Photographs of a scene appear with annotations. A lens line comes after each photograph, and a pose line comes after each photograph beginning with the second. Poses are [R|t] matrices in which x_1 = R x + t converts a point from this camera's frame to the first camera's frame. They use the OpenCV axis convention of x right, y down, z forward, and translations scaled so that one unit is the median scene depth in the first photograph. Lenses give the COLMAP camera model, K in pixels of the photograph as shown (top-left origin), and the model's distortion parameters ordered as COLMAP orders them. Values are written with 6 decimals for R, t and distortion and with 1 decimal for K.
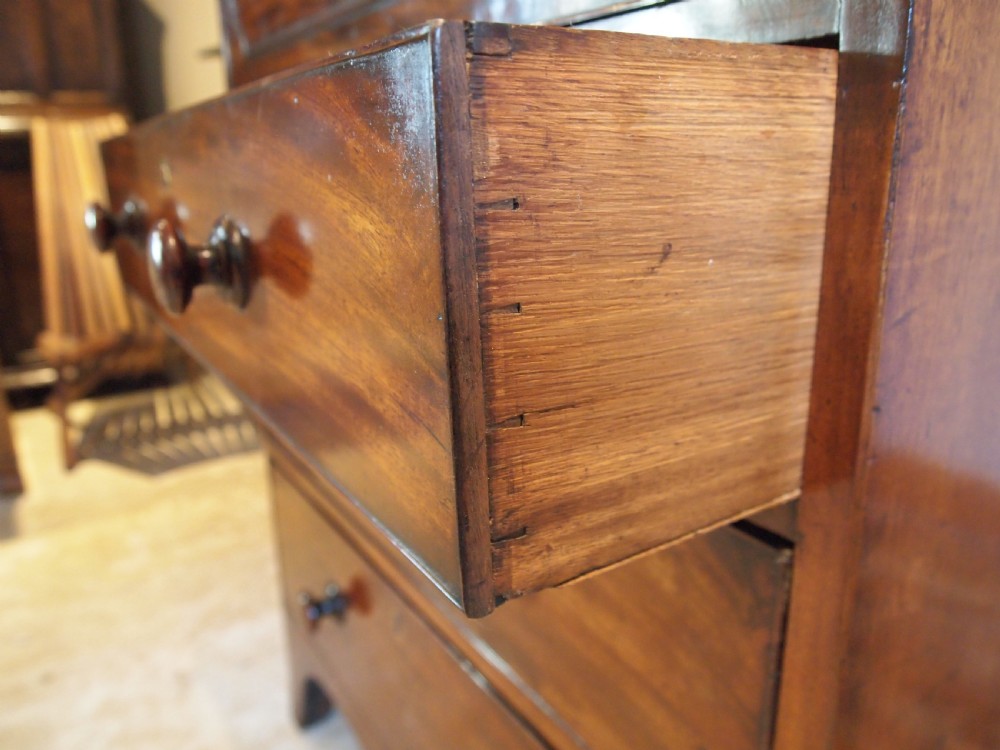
lens RADIAL K [[800.1, 0, 495.3], [0, 800.1, 381.3], [0, 0, 1]] dist [-0.049800, 0.005245]
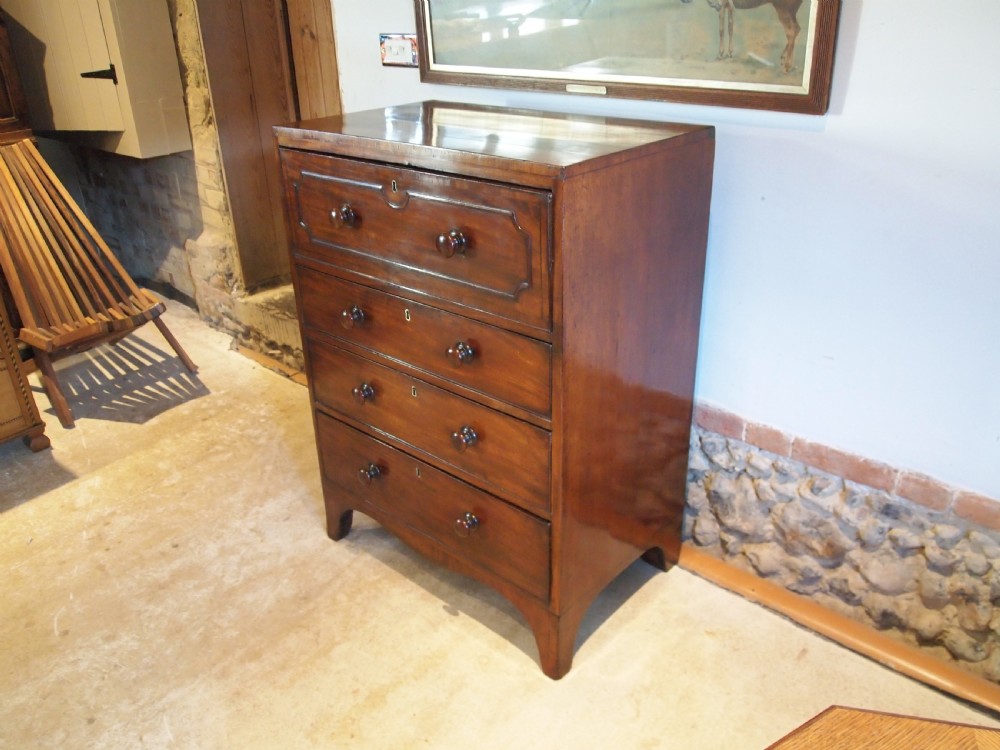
lens RADIAL K [[800.1, 0, 506.4], [0, 800.1, 376.8], [0, 0, 1]] dist [-0.049800, 0.005245]
pose [[0.954125, -0.129716, 0.269852, -0.317284], [0.084784, 0.981442, 0.172000, -0.267519], [-0.287155, -0.141230, 0.947416, -0.952351]]
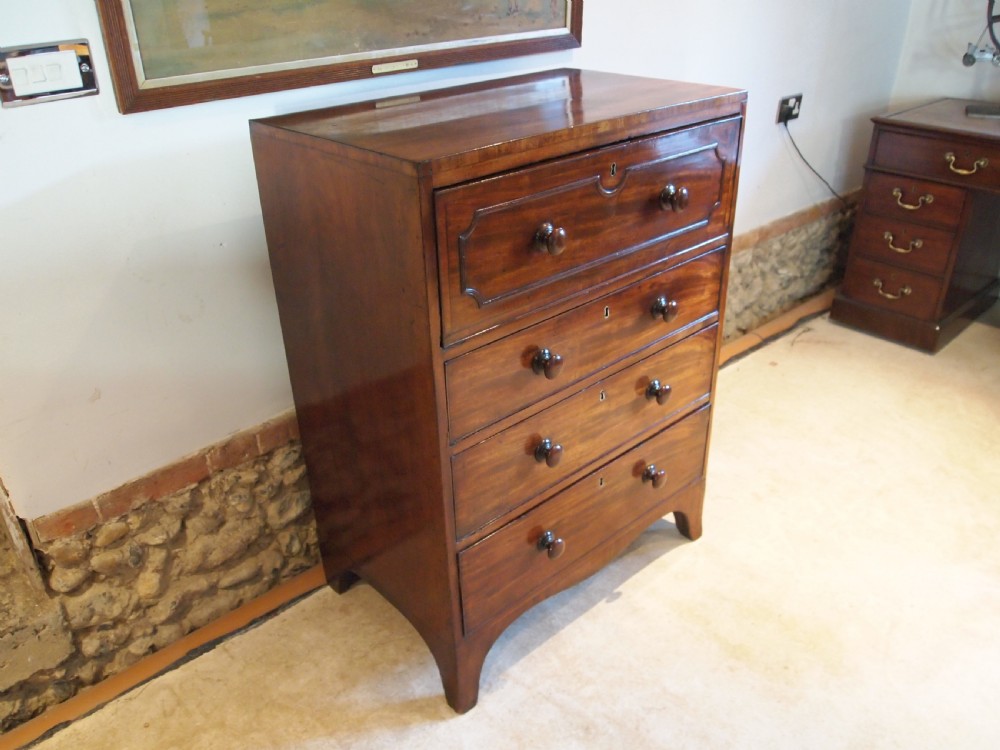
lens RADIAL K [[800.1, 0, 494.4], [0, 800.1, 381.7], [0, 0, 1]] dist [-0.049800, 0.005245]
pose [[-0.180217, -0.448802, 0.875271, -1.255417], [0.310028, 0.818567, 0.483561, -0.745472], [-0.933490, 0.358505, -0.008378, 0.742714]]
